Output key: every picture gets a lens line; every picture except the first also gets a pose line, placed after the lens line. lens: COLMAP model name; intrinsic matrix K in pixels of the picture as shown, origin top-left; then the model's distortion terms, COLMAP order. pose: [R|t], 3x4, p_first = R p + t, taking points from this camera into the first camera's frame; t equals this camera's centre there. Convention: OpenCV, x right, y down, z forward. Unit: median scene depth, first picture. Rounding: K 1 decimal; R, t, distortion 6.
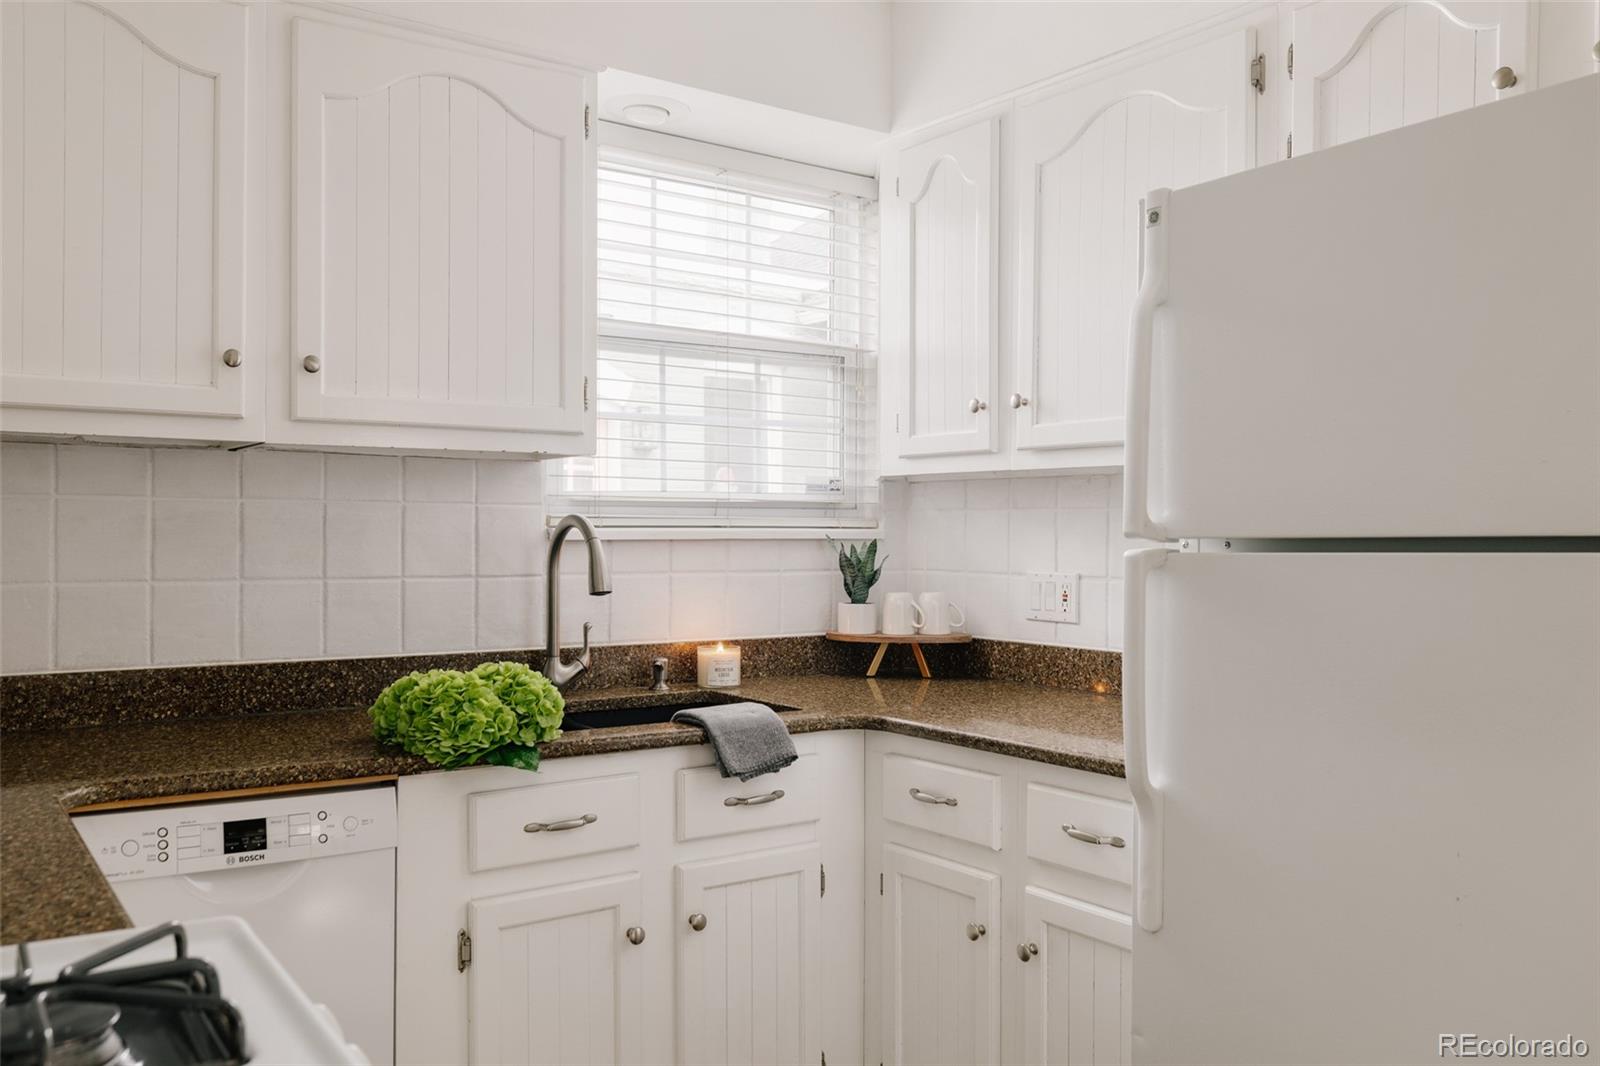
lens RADIAL K [[1277.2, 0, 800.9], [0, 1277.2, 560.8], [0, 0, 1]] dist [-0.002554, -0.008037]
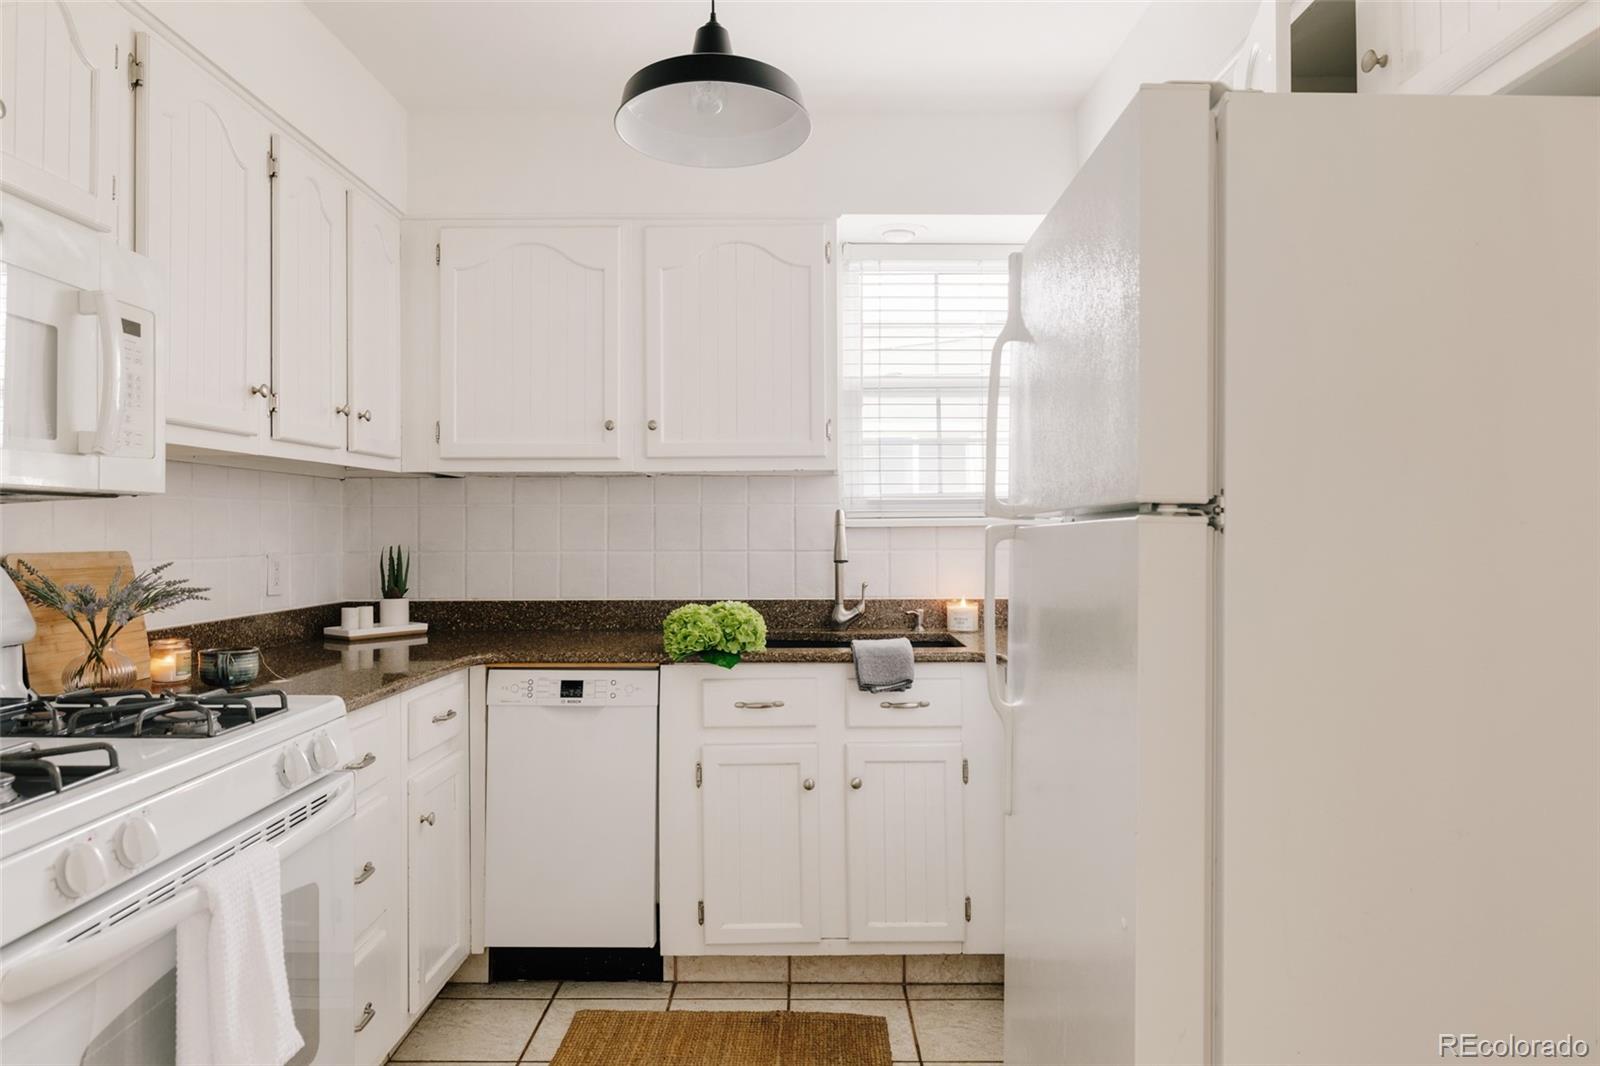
lens RADIAL K [[951.1, 0, 800.0], [0, 951.1, 533.0], [0, 0, 1]] dist [0.002932, 0.000185]
pose [[0.827045, -0.005495, -0.562109, 0.503530], [-0.005274, 0.999832, -0.017535, 0.013435], [0.562111, 0.017467, 0.826877, 0.050862]]
